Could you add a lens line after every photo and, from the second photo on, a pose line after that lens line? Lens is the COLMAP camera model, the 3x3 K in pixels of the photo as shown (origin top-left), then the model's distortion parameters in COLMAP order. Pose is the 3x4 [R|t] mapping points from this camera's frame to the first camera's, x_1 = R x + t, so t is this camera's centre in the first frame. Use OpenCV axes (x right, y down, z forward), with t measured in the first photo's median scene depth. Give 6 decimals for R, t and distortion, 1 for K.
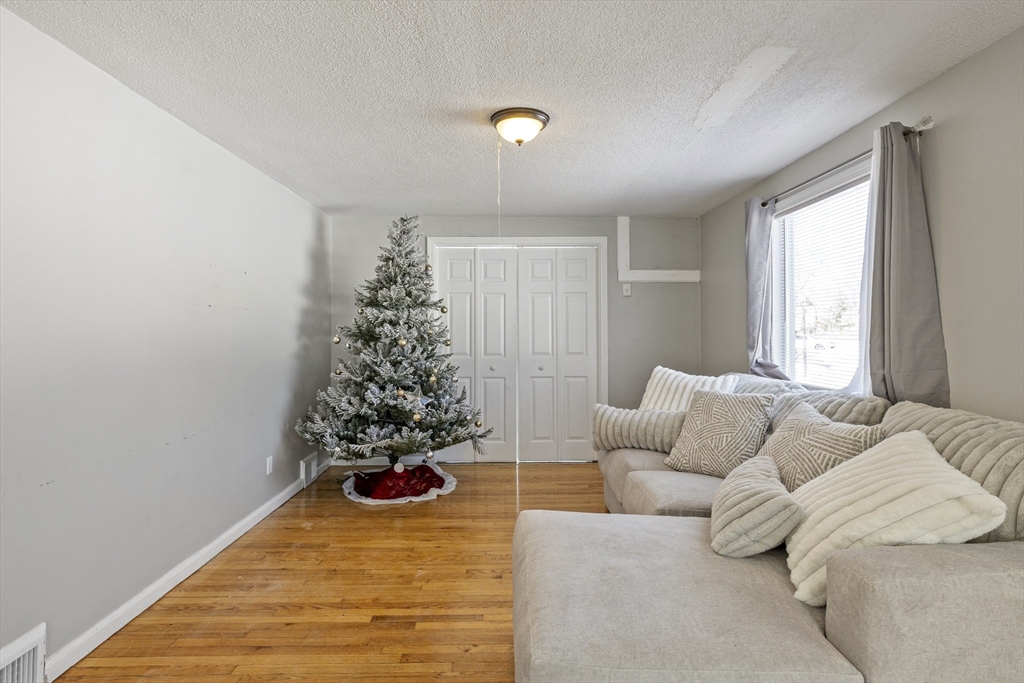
lens RADIAL K [[528.3, 0, 506.9], [0, 528.3, 319.7], [0, 0, 1]] dist [-0.001220, 0.000849]
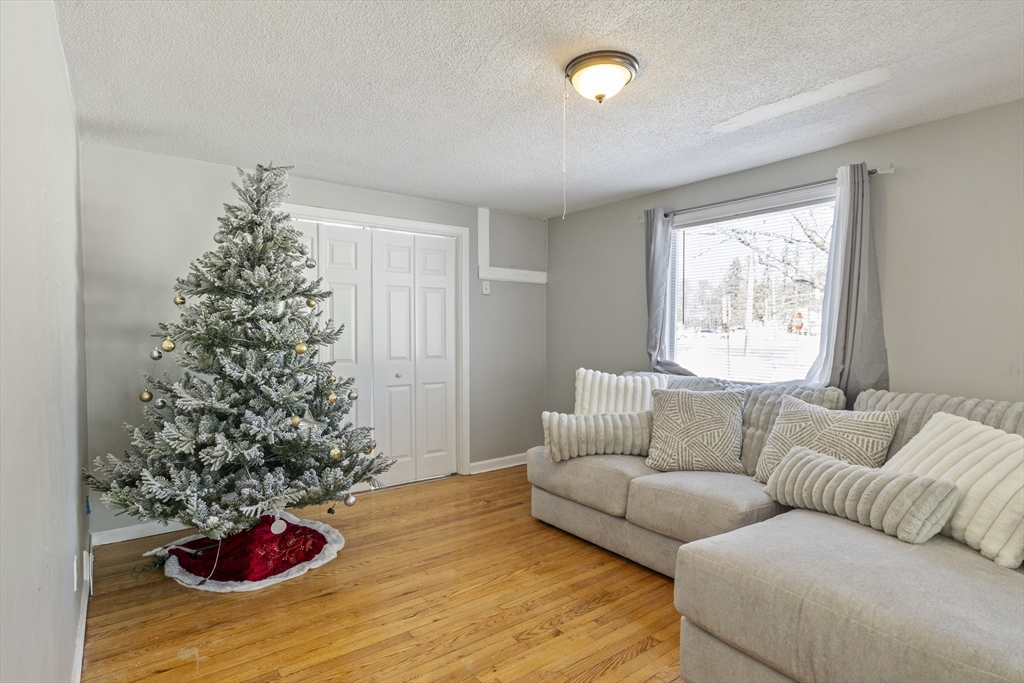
lens RADIAL K [[528.3, 0, 508.2], [0, 528.3, 348.6], [0, 0, 1]] dist [-0.001220, 0.000849]
pose [[0.806599, -0.016078, 0.590881, -0.382536], [-0.016267, 0.998648, 0.049380, 0.005282], [-0.590875, -0.049442, 0.805246, 0.279935]]
